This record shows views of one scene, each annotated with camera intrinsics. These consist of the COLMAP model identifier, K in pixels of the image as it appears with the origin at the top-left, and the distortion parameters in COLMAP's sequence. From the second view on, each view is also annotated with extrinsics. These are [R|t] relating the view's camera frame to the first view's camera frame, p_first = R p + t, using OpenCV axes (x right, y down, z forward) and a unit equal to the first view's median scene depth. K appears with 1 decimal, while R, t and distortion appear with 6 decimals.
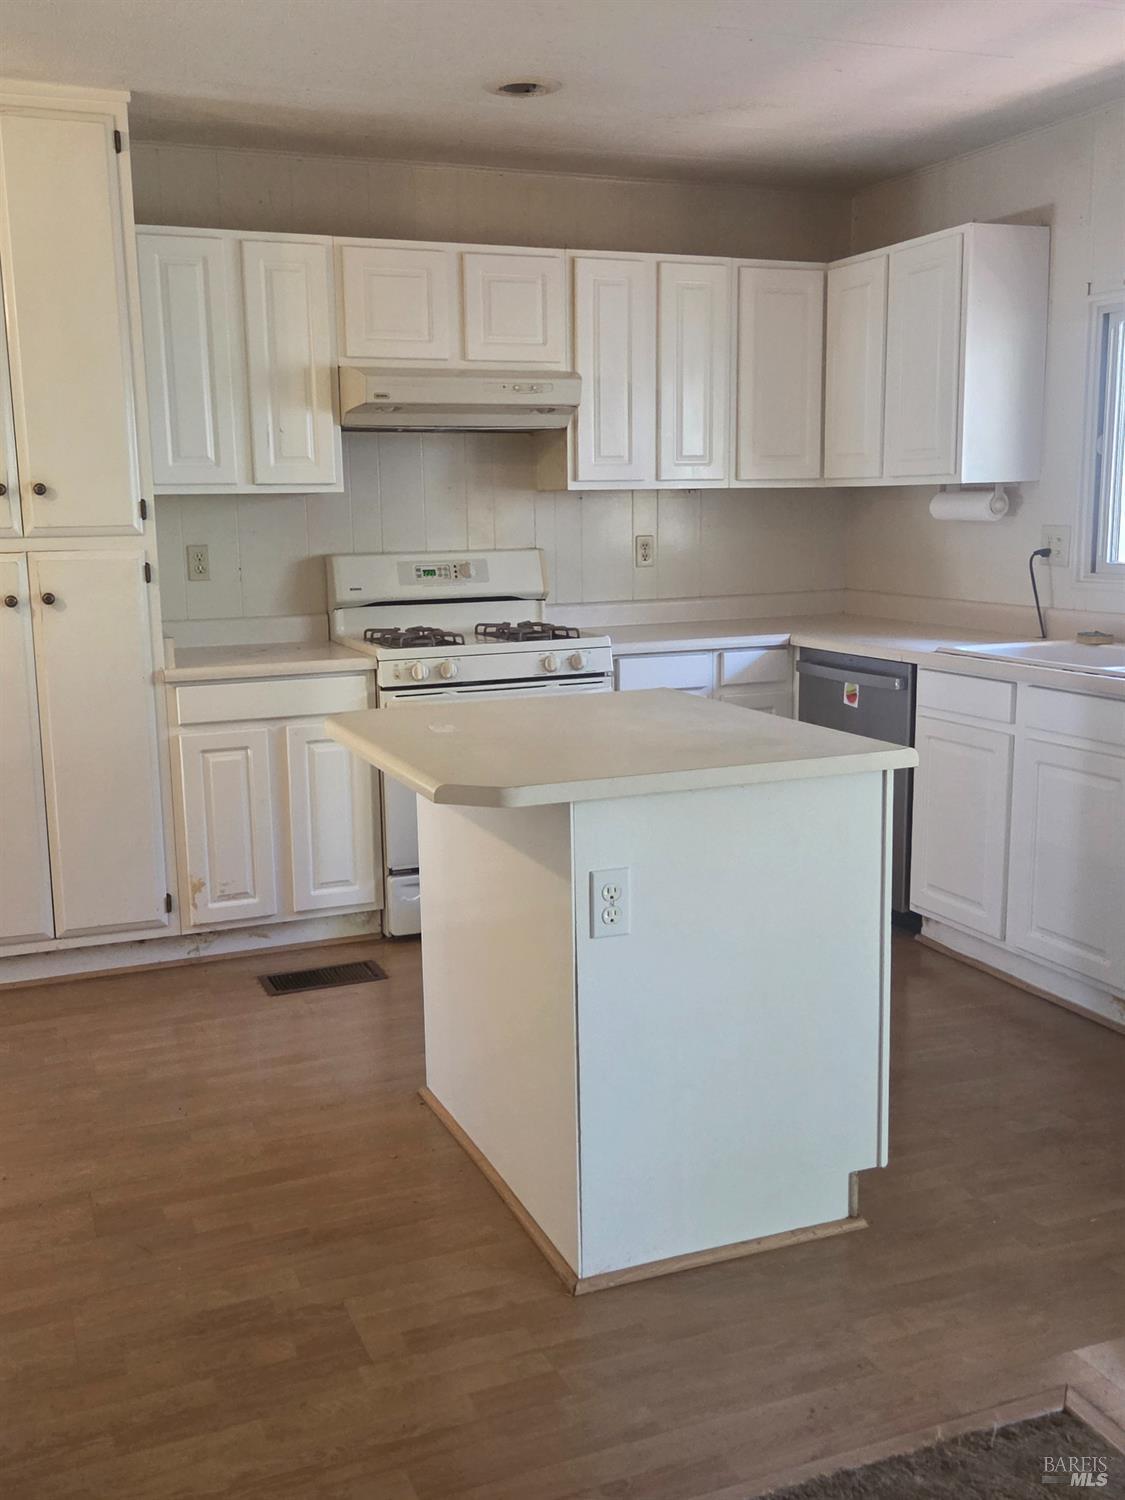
lens RADIAL K [[1432.5, 0, 562.5], [0, 1432.5, 750.0], [0, 0, 1]] dist [0.058981, -0.029454]
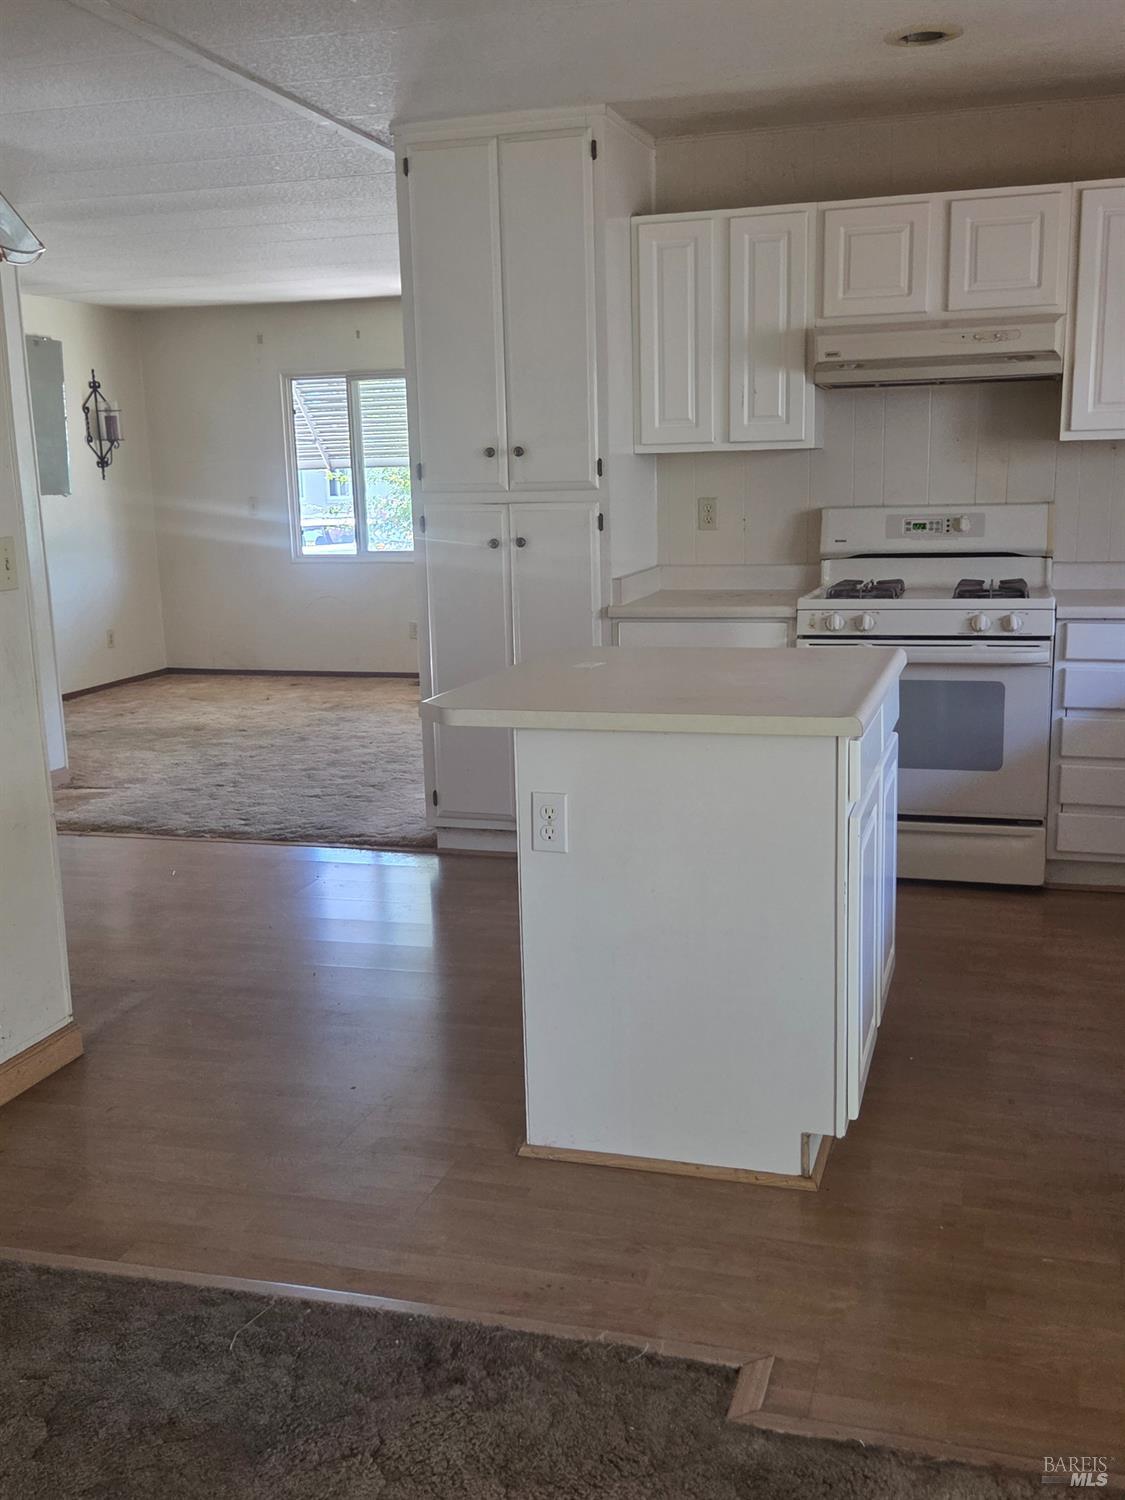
lens RADIAL K [[1432.5, 0, 562.5], [0, 1432.5, 750.0], [0, 0, 1]] dist [0.058981, -0.029454]
pose [[0.786461, 0.117688, -0.606324, 0.370052], [-0.095896, 0.993041, 0.068364, -0.014485], [0.610150, 0.004378, 0.792273, 0.056491]]
